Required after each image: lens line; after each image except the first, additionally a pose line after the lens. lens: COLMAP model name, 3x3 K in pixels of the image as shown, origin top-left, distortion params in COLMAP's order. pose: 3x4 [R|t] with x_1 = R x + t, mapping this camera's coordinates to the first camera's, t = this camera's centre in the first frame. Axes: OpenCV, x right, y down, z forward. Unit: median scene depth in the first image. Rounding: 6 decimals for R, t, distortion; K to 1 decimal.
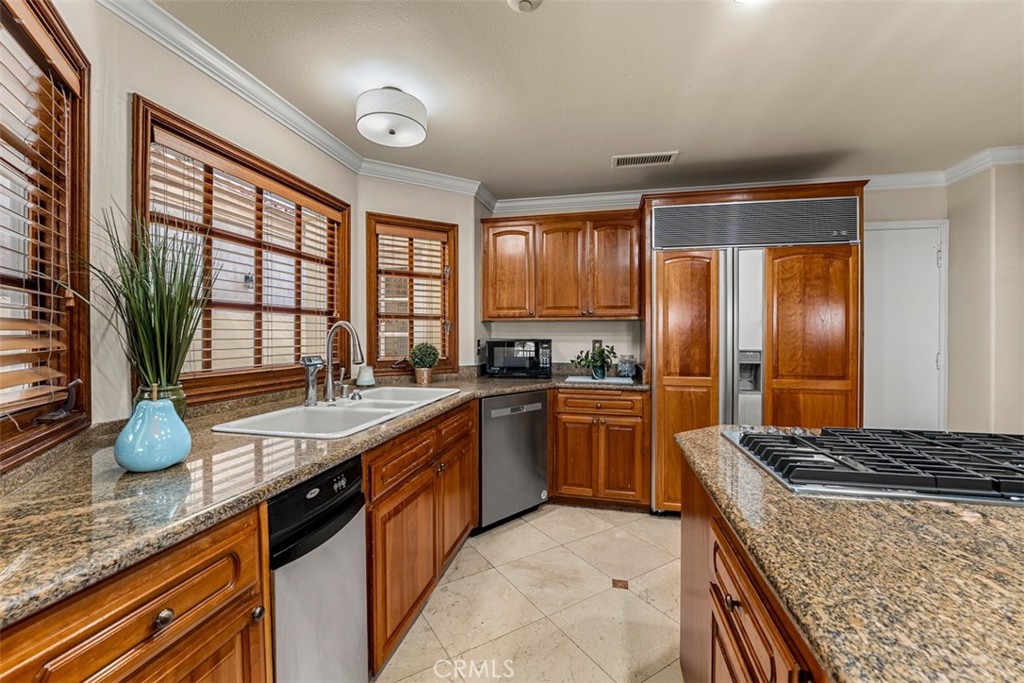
lens RADIAL K [[413.1, 0, 507.4], [0, 413.1, 337.0], [0, 0, 1]] dist [-0.014561, 0.001392]
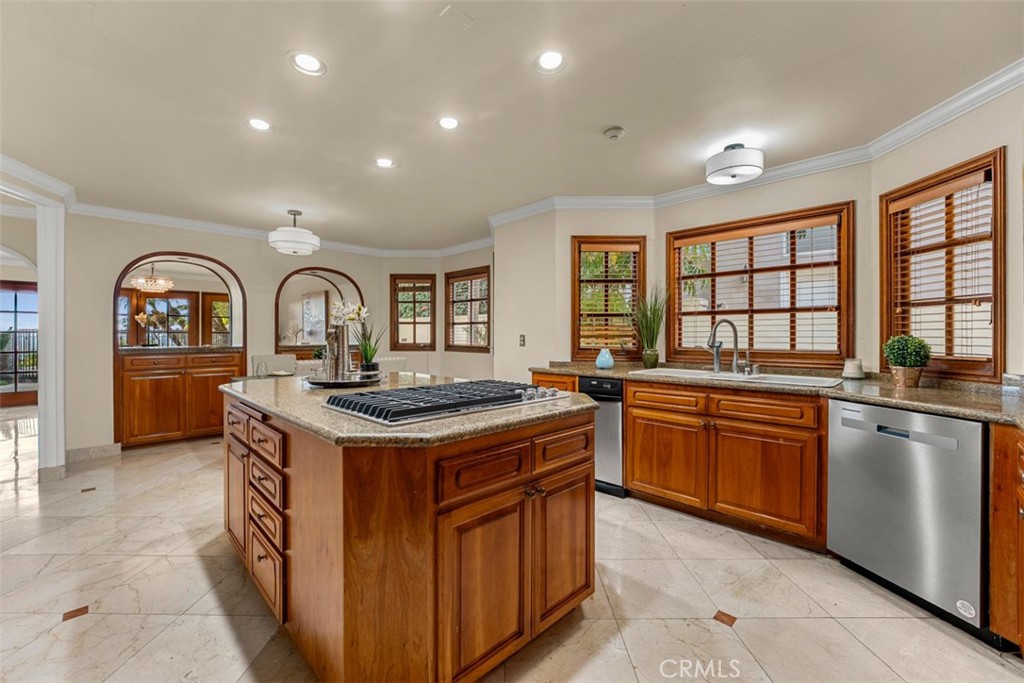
lens RADIAL K [[413.1, 0, 508.9], [0, 413.1, 337.0], [0, 0, 1]] dist [-0.014561, 0.001392]
pose [[-0.534633, -0.003243, -0.845078, 1.213006], [-0.006987, 0.999975, 0.000582, 0.030980], [0.845055, 0.006216, -0.534643, 1.068420]]
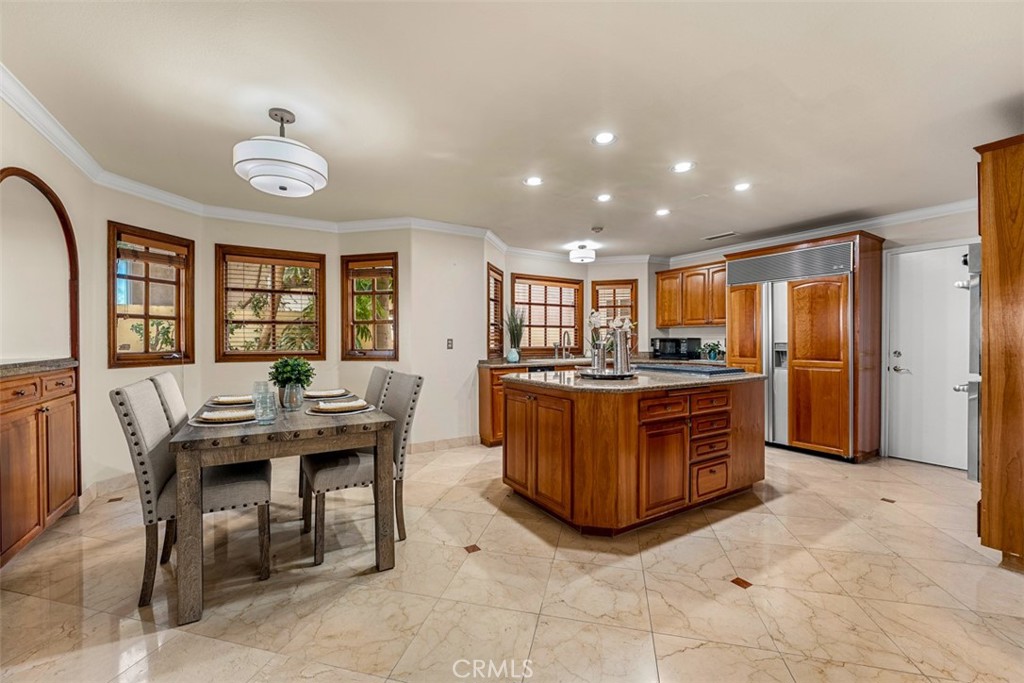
lens RADIAL K [[413.1, 0, 506.3], [0, 413.1, 338.1], [0, 0, 1]] dist [-0.014561, 0.001392]
pose [[0.696070, -0.005796, -0.717951, 1.293718], [-0.001533, 0.999953, -0.009559, 0.039665], [0.717972, 0.007755, 0.696028, -1.225104]]
